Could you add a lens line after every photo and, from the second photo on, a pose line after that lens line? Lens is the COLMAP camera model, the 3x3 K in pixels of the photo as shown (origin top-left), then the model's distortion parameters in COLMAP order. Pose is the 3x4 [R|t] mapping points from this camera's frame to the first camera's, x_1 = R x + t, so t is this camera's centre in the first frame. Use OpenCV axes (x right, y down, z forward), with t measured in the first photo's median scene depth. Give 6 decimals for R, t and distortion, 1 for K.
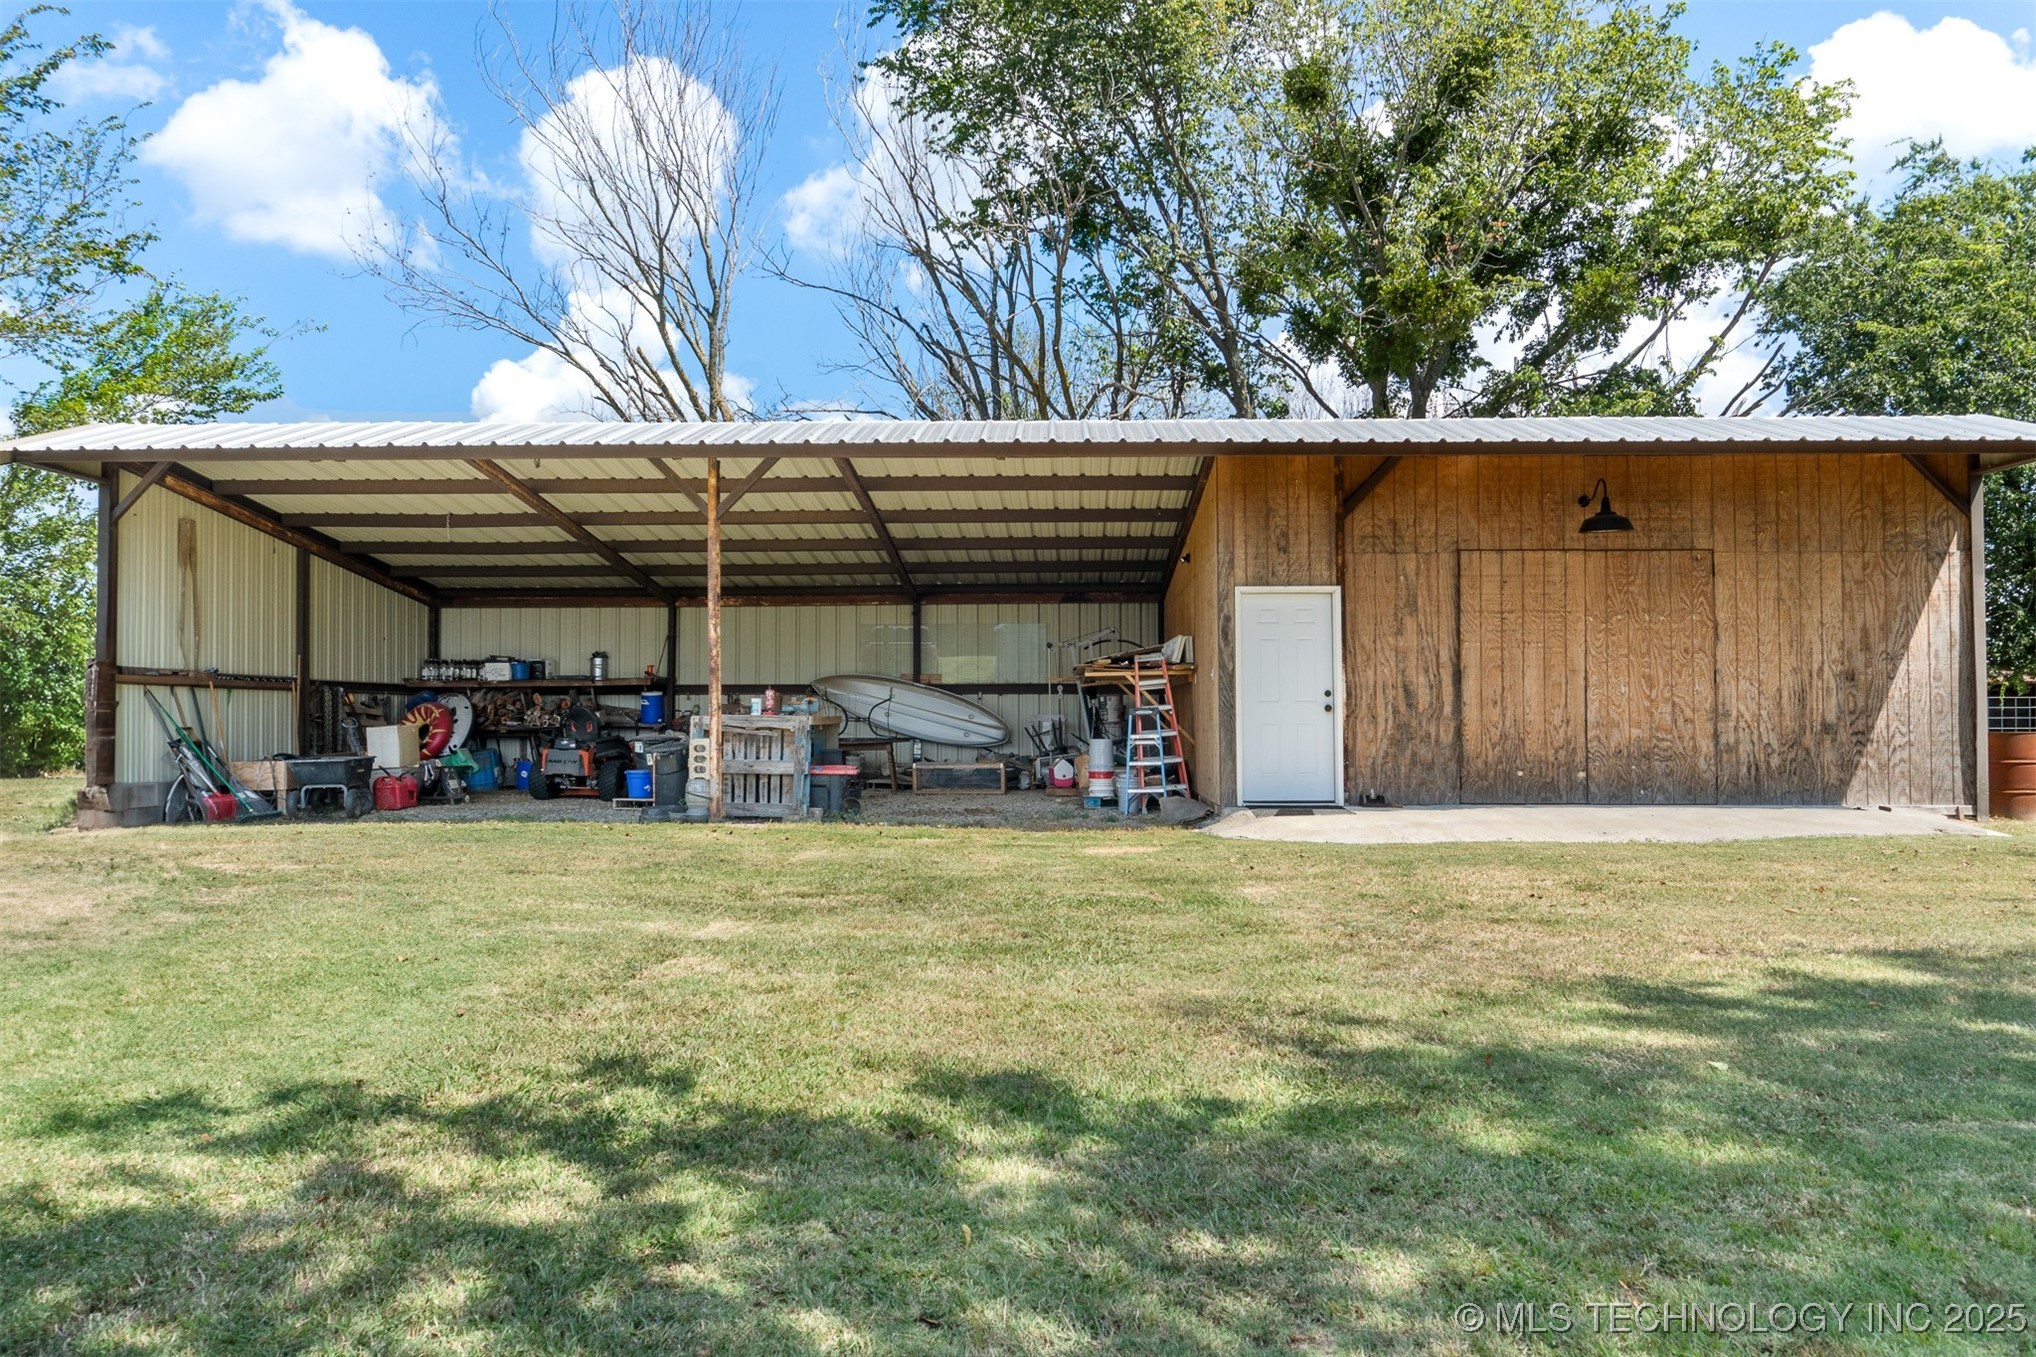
lens RADIAL K [[1375.2, 0, 1018.3], [0, 1375.2, 683.0], [0, 0, 1]] dist [-0.012076, -0.011100]
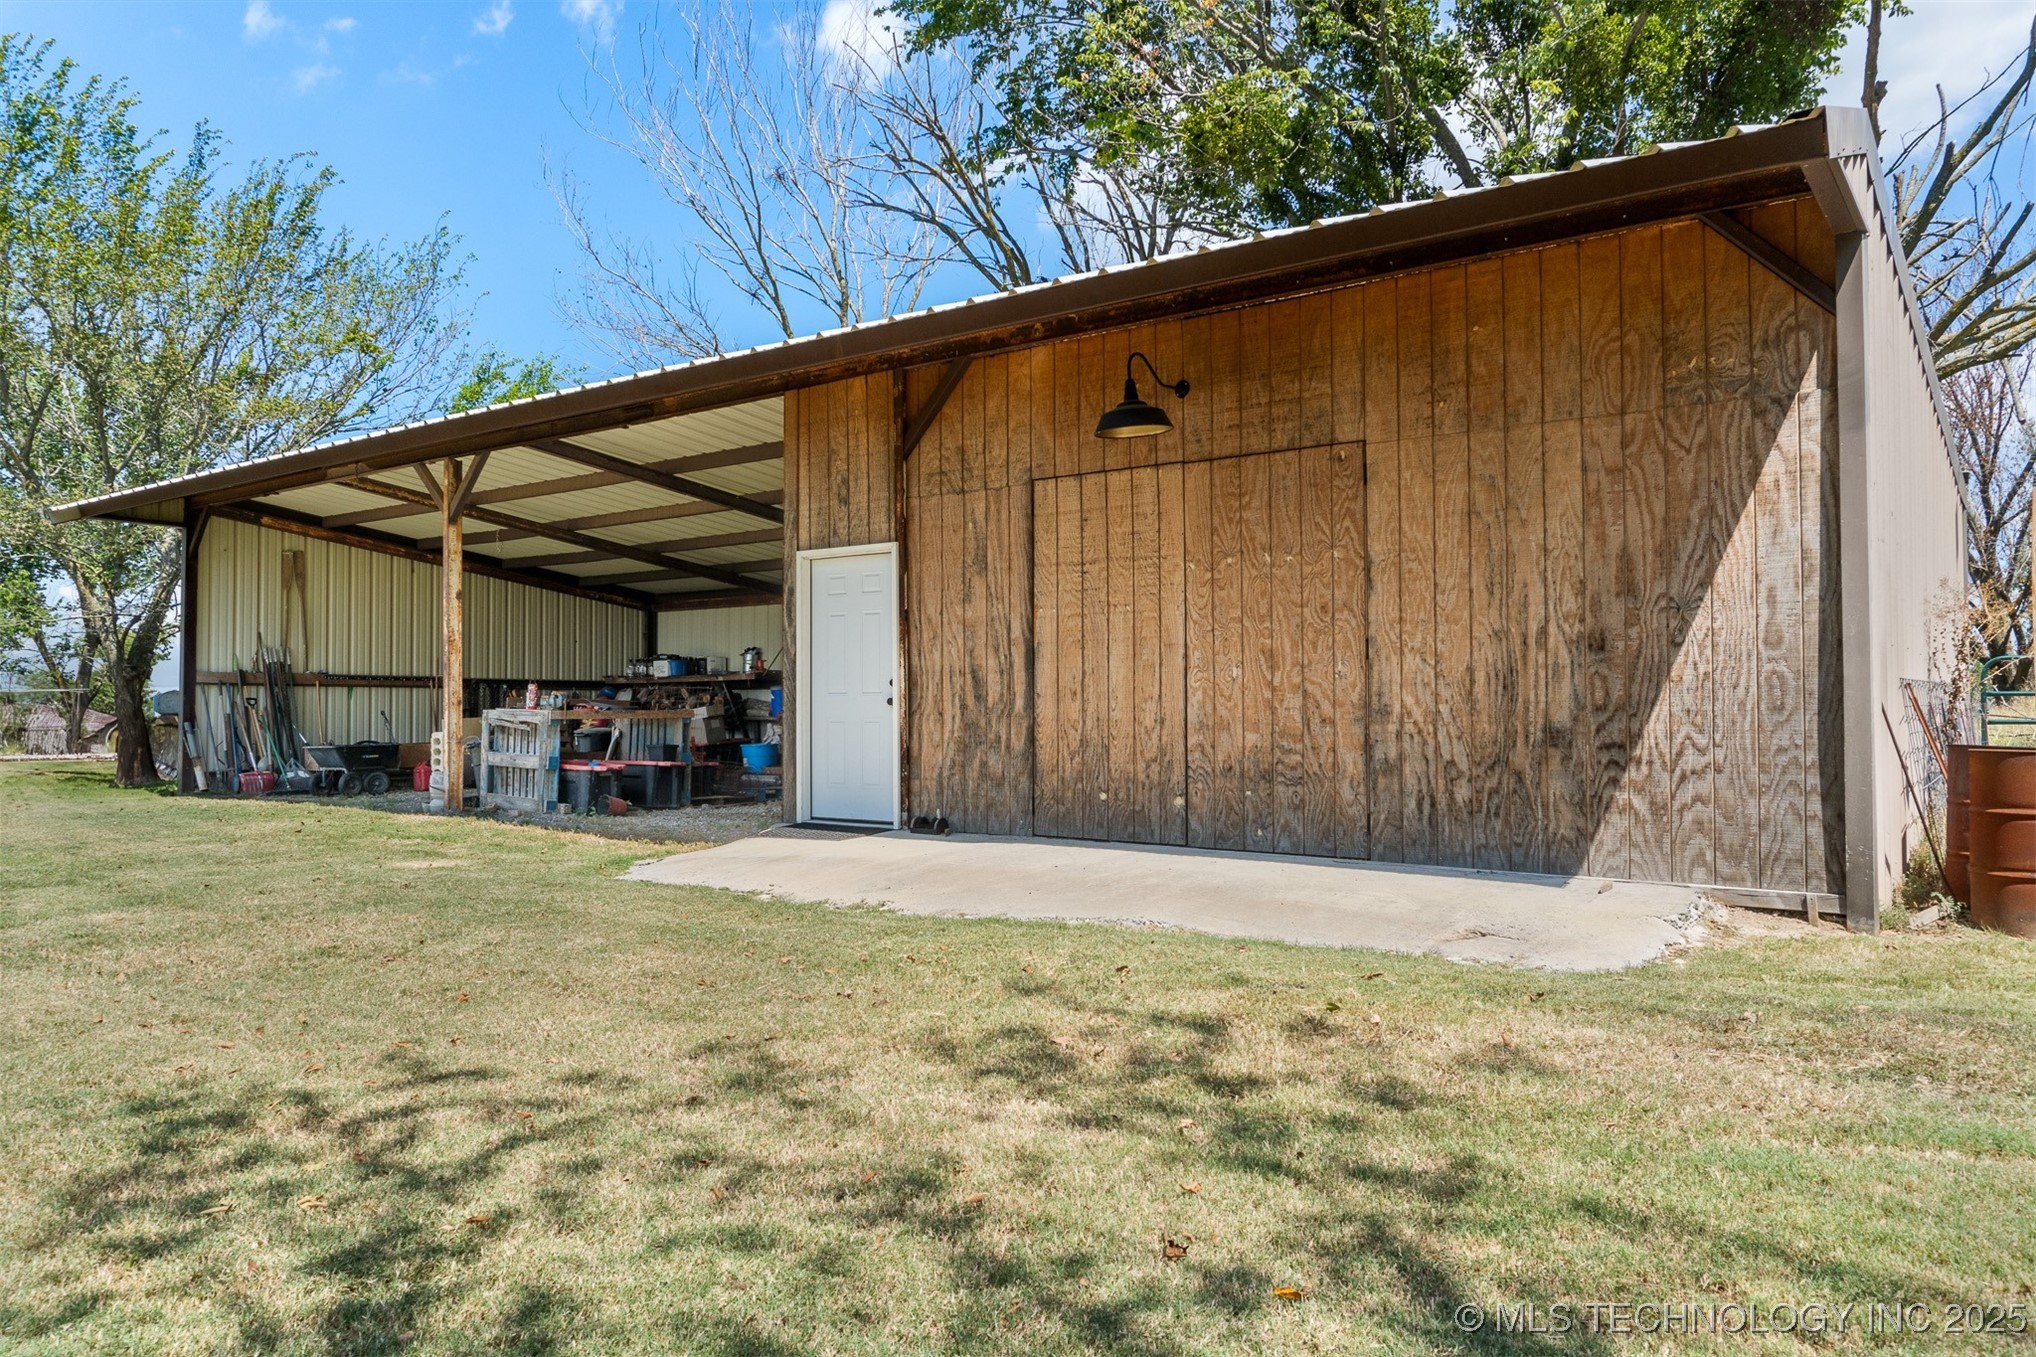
lens RADIAL K [[1375.2, 0, 1018.4], [0, 1375.2, 679.1], [0, 0, 1]] dist [-0.012076, -0.011100]
pose [[0.822849, -0.011025, -0.568153, 0.726032], [0.012925, 0.999916, -0.000684, 0.007105], [0.568113, -0.006780, 0.822922, 0.410969]]
